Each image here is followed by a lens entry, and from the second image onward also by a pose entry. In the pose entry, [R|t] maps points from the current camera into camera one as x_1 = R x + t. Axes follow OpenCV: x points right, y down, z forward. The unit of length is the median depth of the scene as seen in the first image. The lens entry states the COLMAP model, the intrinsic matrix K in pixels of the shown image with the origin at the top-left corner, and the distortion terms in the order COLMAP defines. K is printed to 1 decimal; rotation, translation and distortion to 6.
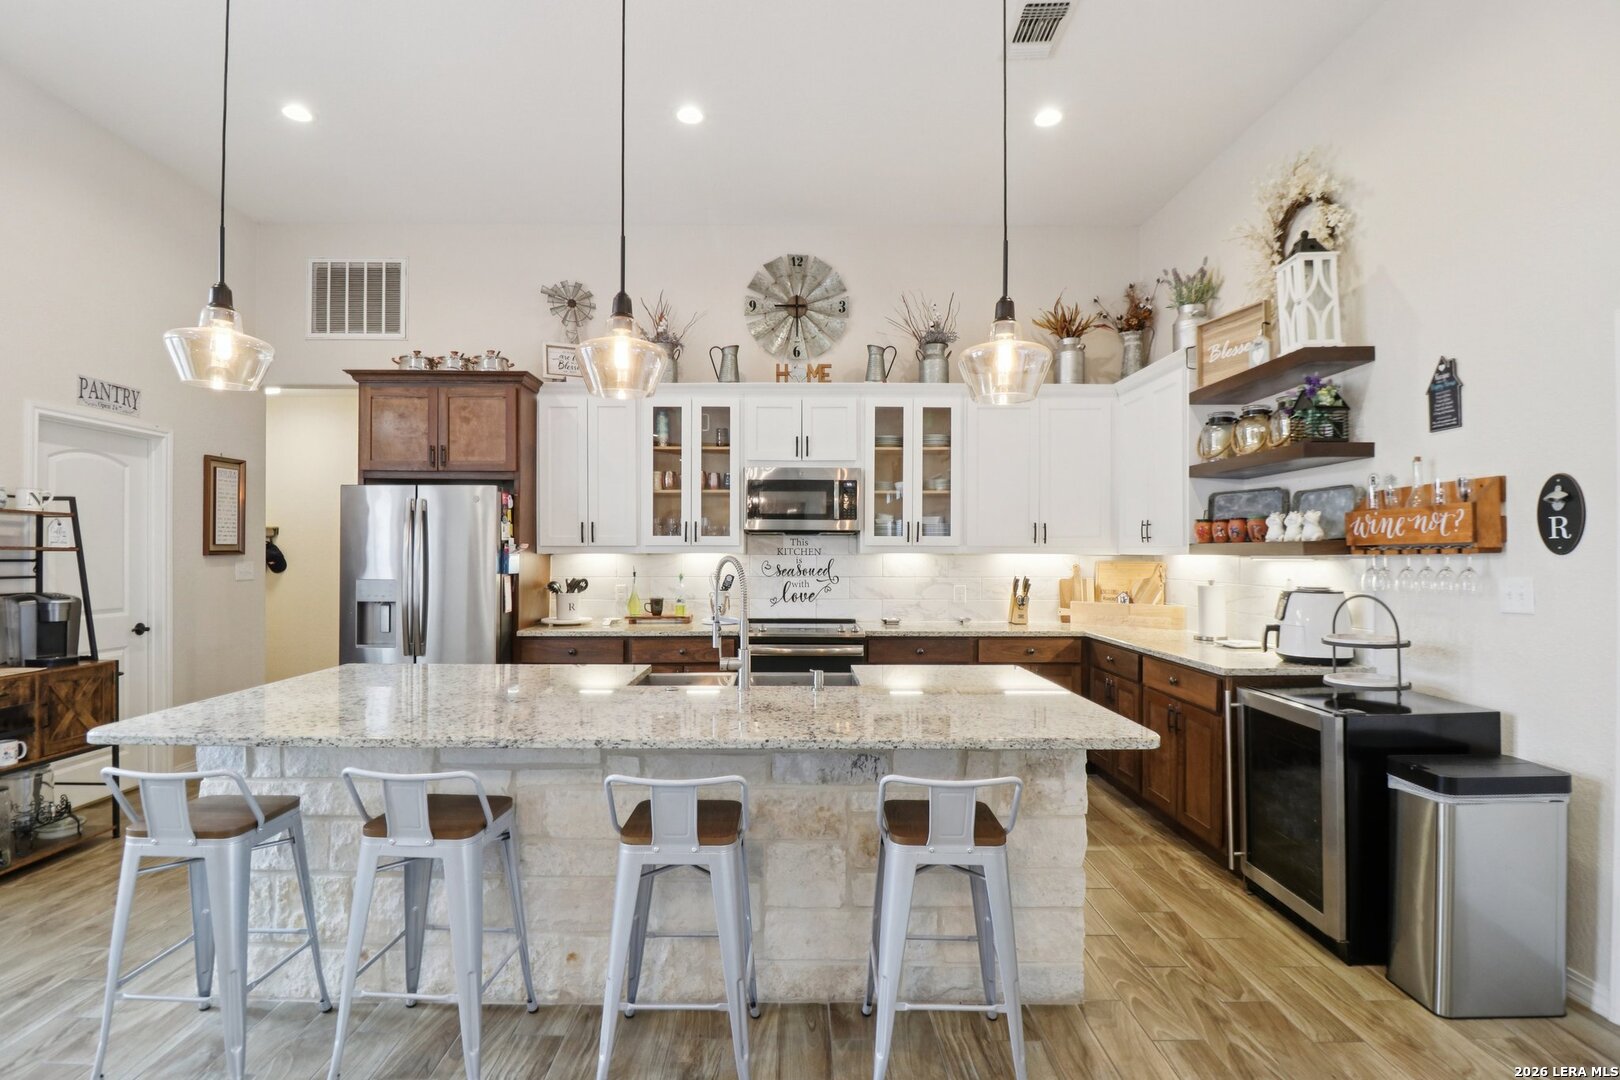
lens RADIAL K [[763.9, 0, 793.4], [0, 763.9, 546.5], [0, 0, 1]] dist [0.004101, -0.014595]
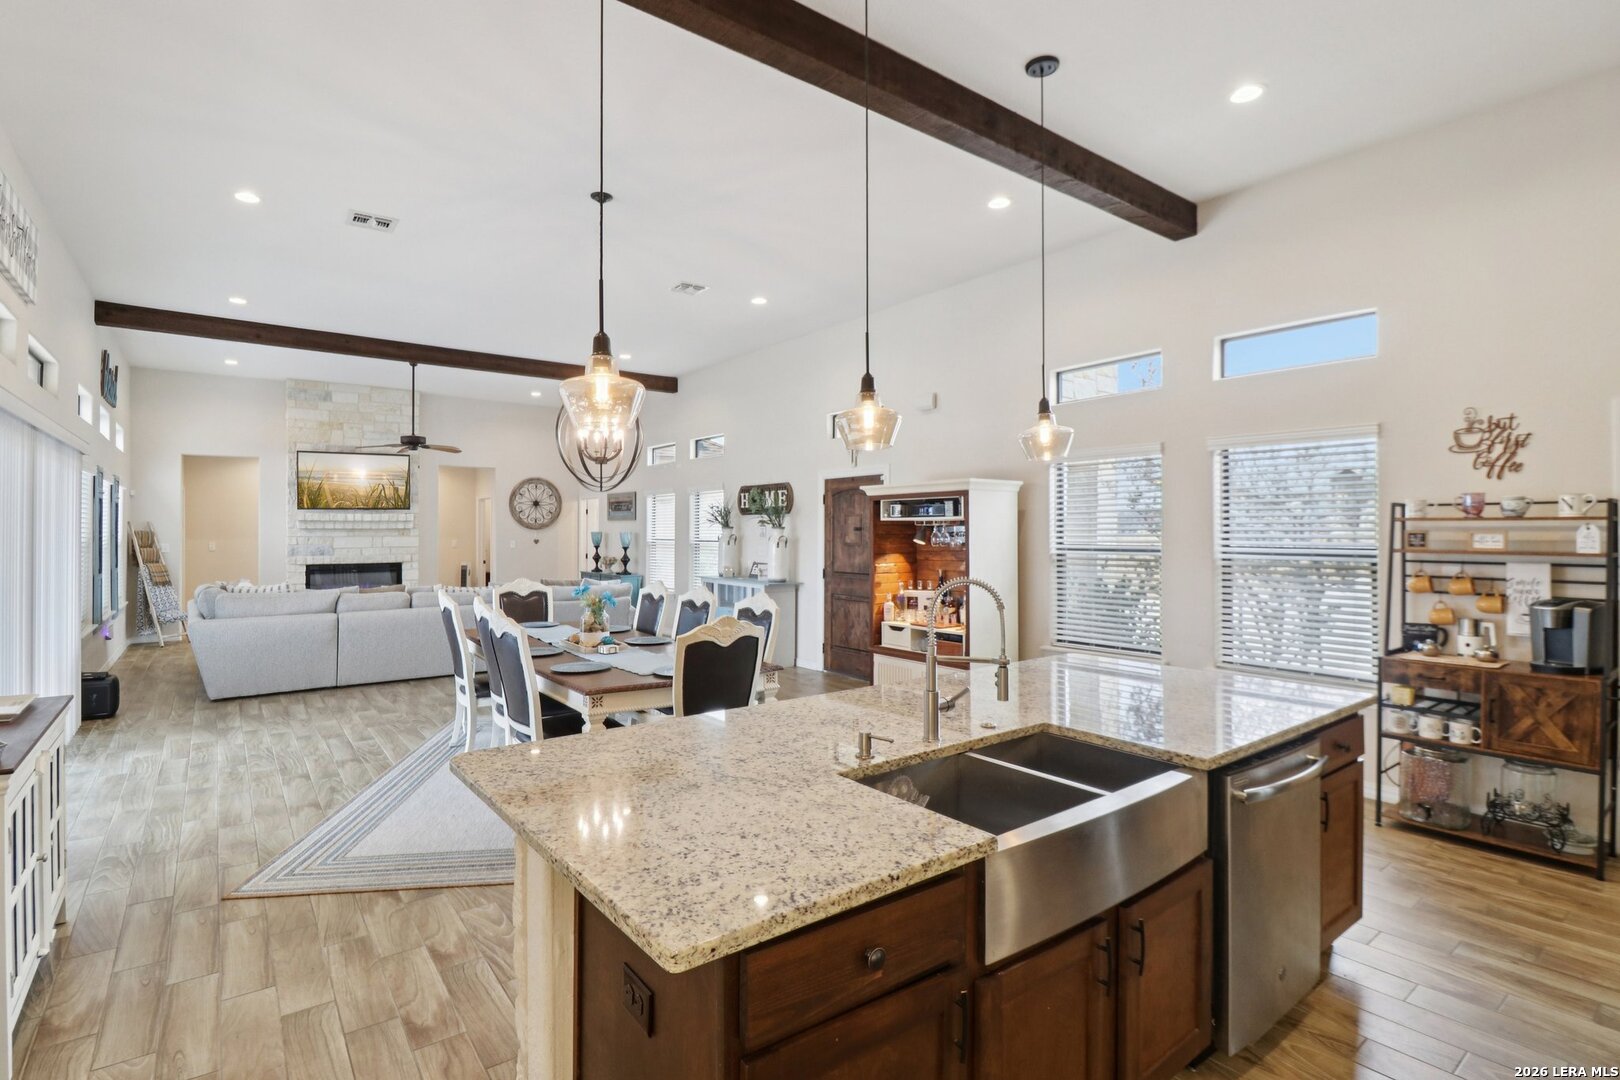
lens RADIAL K [[778.5, 0, 802.3], [0, 778.5, 531.9], [0, 0, 1]] dist [0.002670, -0.014457]
pose [[-0.800992, -0.002288, -0.598671, 0.298162], [0.003452, 0.999958, -0.008441, -0.015323], [0.598665, -0.008828, -0.800951, 0.869368]]
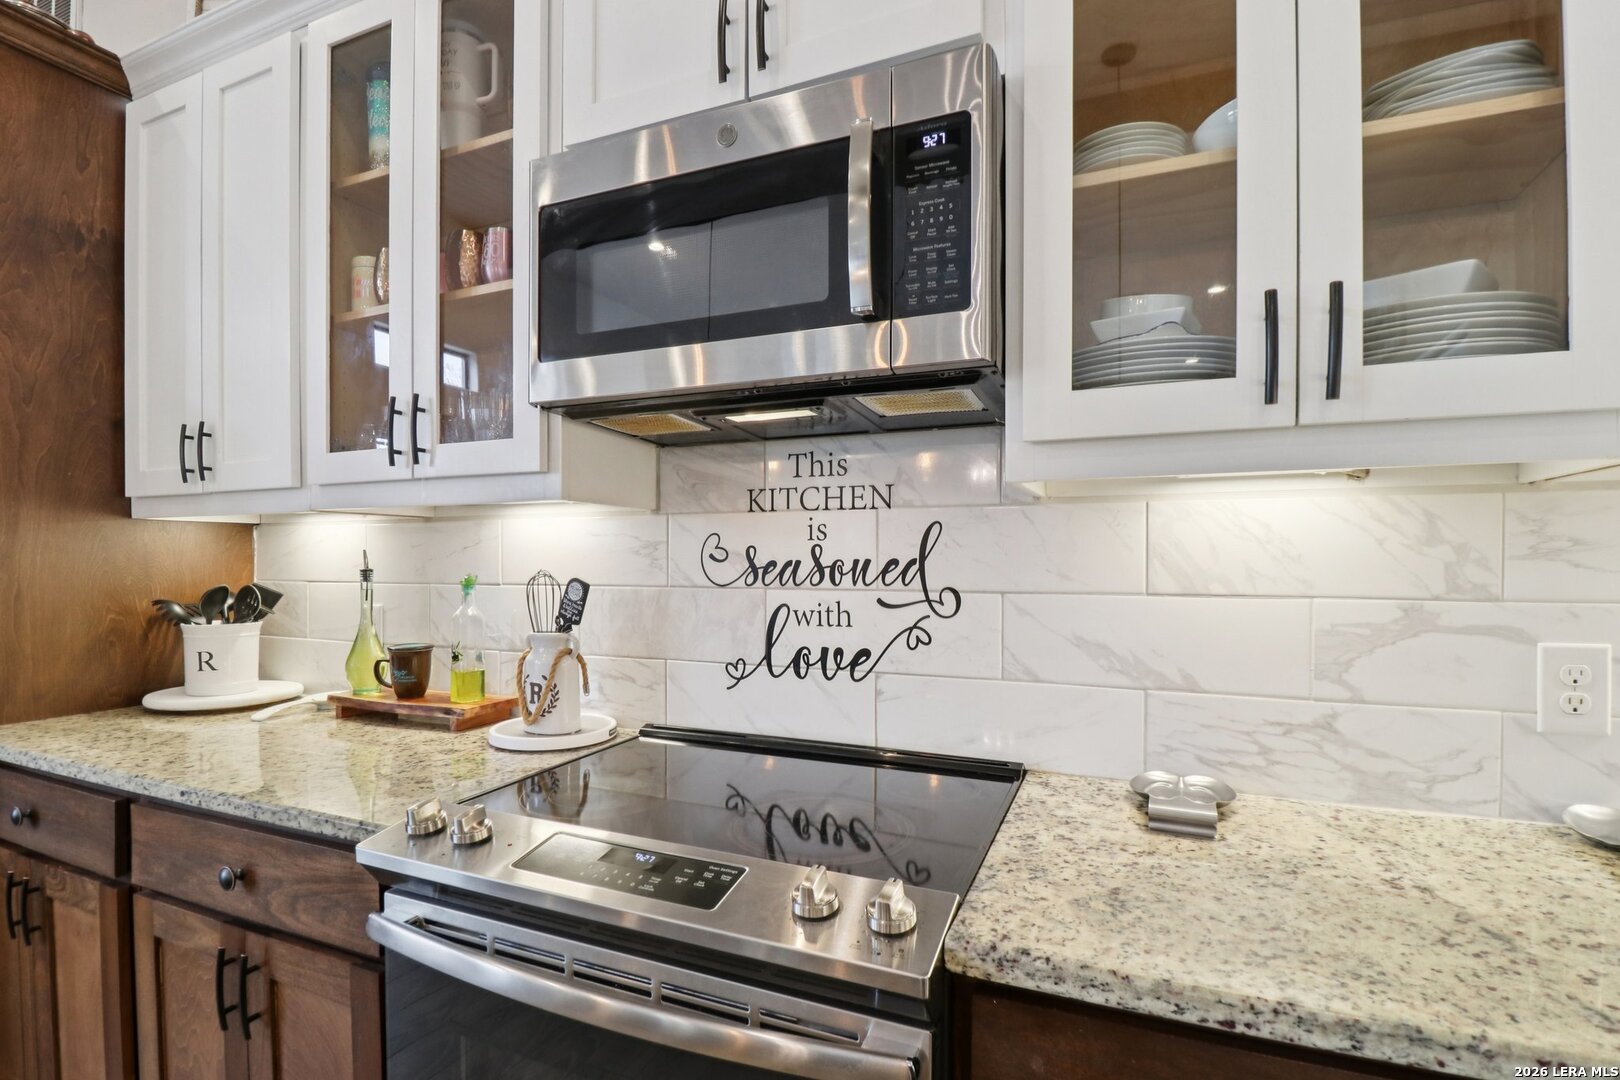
lens RADIAL K [[758.1, 0, 799.4], [0, 758.1, 546.3], [0, 0, 1]] dist [0.000907, -0.013510]
pose [[0.916156, -0.008543, -0.400730, 0.121375], [0.008563, 0.999962, -0.001741, 0.026501], [0.400730, -0.001836, 0.916195, 0.803989]]
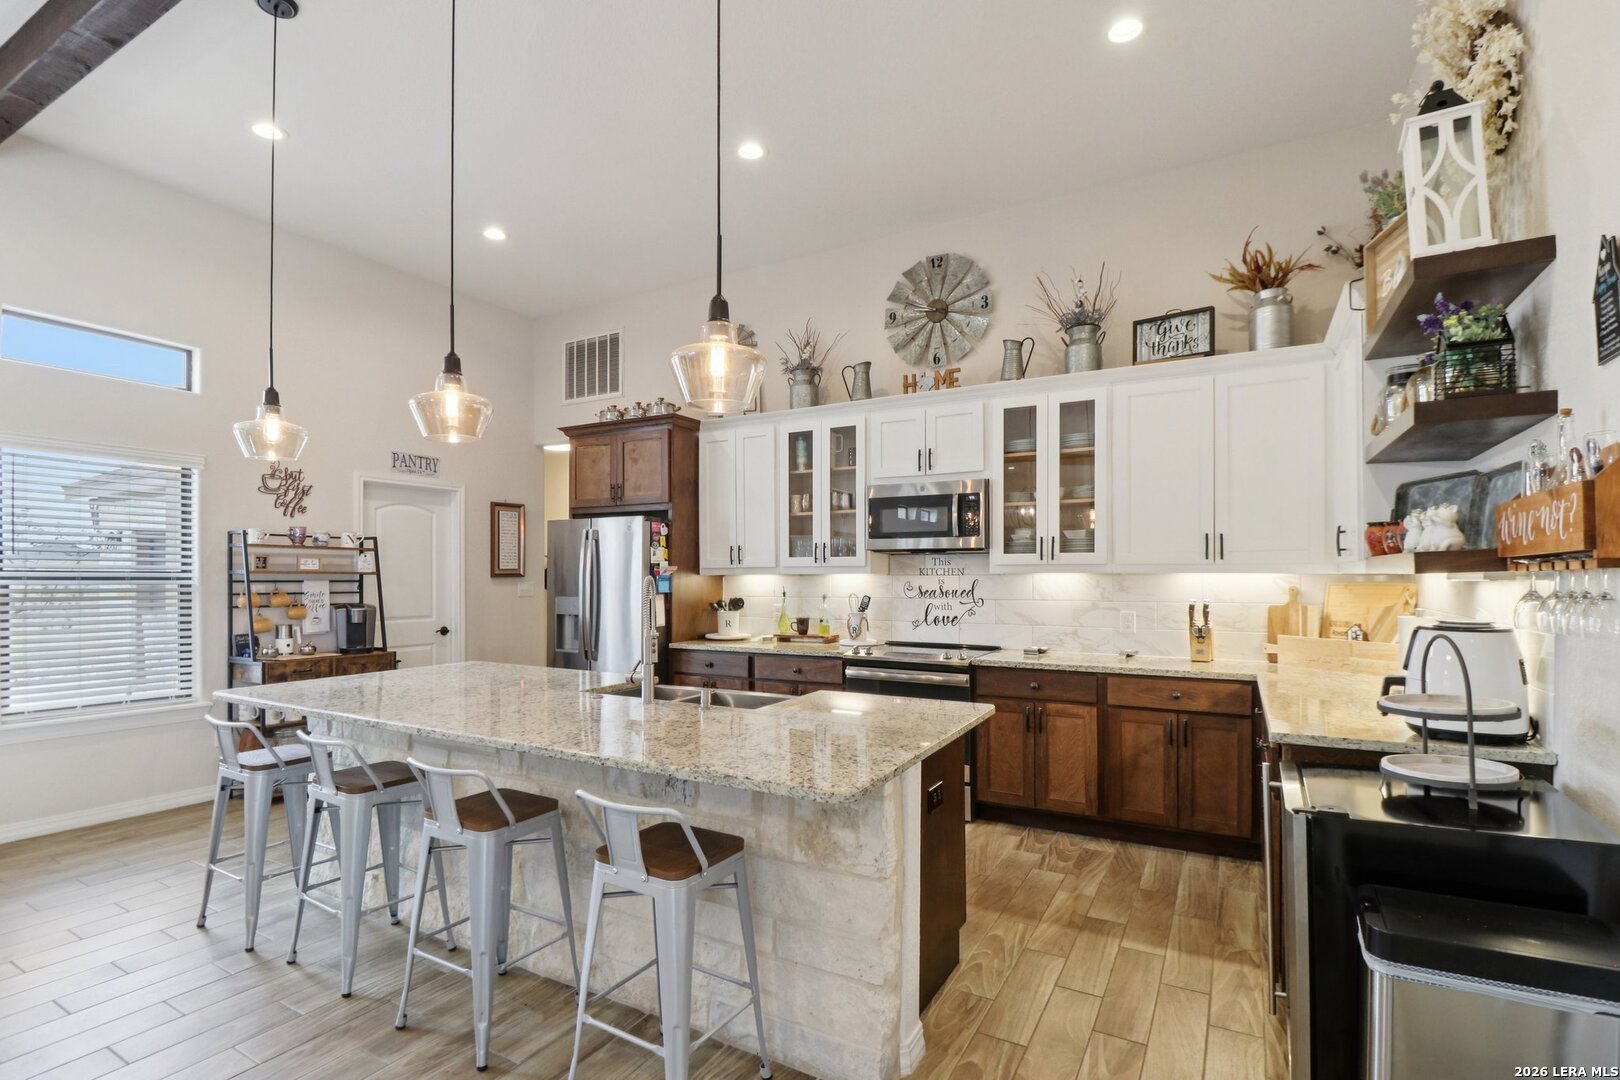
lens RADIAL K [[770.5, 0, 790.5], [0, 770.5, 568.7], [0, 0, 1]] dist [0.001427, -0.010521]
pose [[0.863070, -0.008055, -0.505020, 0.351068], [0.008531, 0.999963, -0.001371, 0.002728], [0.505012, -0.003125, 0.863106, 0.099562]]
